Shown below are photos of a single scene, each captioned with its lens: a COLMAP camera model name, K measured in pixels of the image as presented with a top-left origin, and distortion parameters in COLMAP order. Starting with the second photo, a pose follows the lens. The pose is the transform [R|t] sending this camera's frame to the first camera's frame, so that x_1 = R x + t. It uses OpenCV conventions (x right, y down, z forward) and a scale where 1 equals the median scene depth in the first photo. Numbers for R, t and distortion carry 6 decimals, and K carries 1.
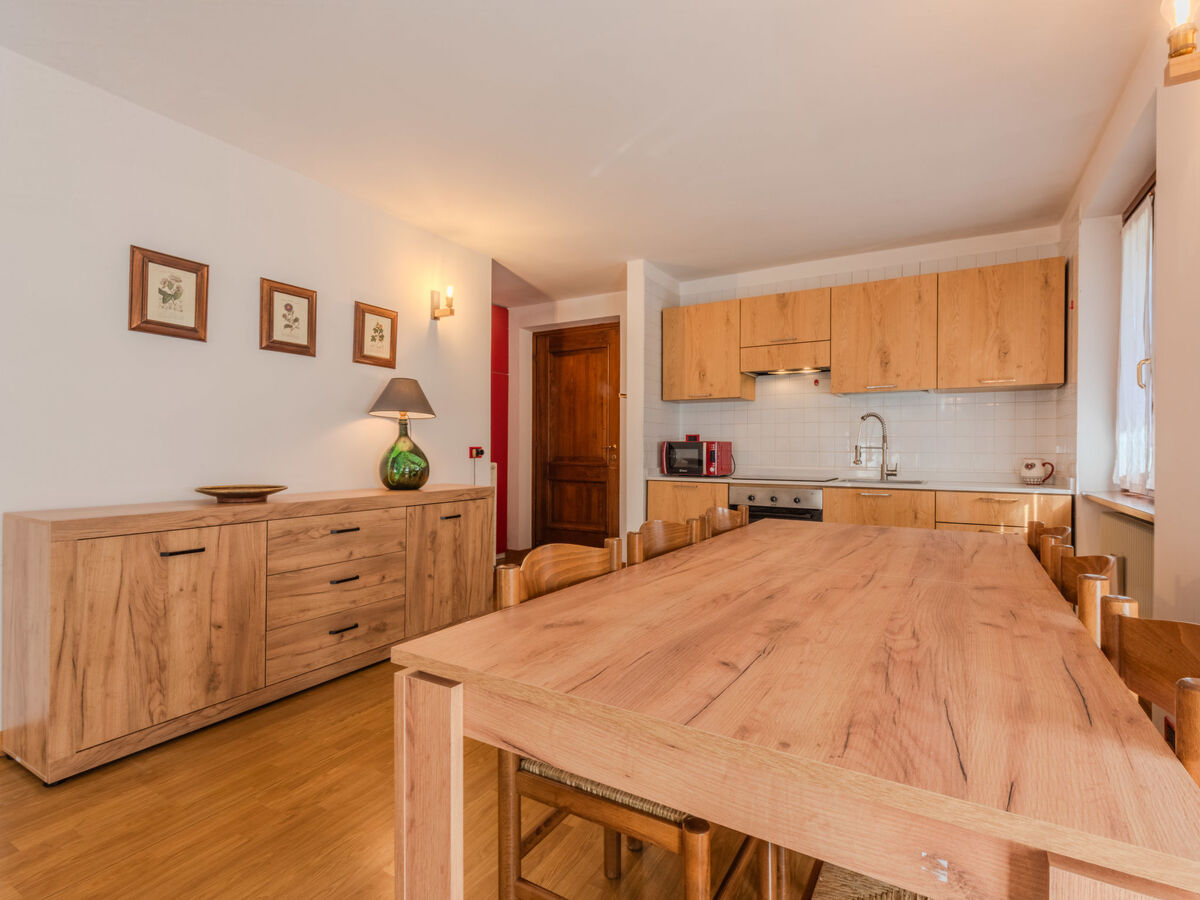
lens RADIAL K [[587.3, 0, 612.8], [0, 587.3, 429.8], [0, 0, 1]] dist [0.011492, -0.000622]
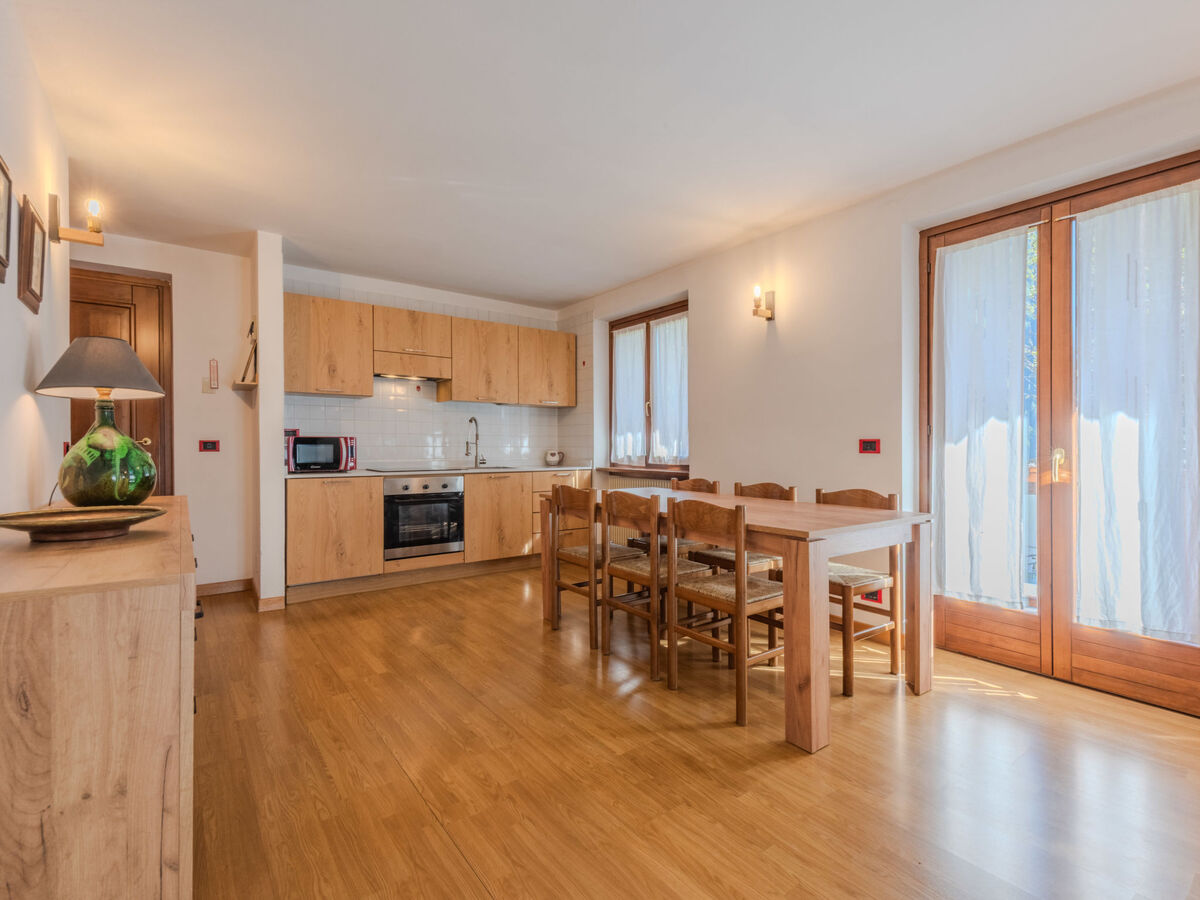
lens RADIAL K [[566.7, 0, 632.5], [0, 566.7, 413.3], [0, 0, 1]] dist [0.000409, -0.000293]
pose [[0.367288, 0.048939, 0.928819, -0.728181], [-0.031339, 0.998699, -0.040228, 0.003618], [-0.929579, -0.014333, 0.368344, 0.222868]]
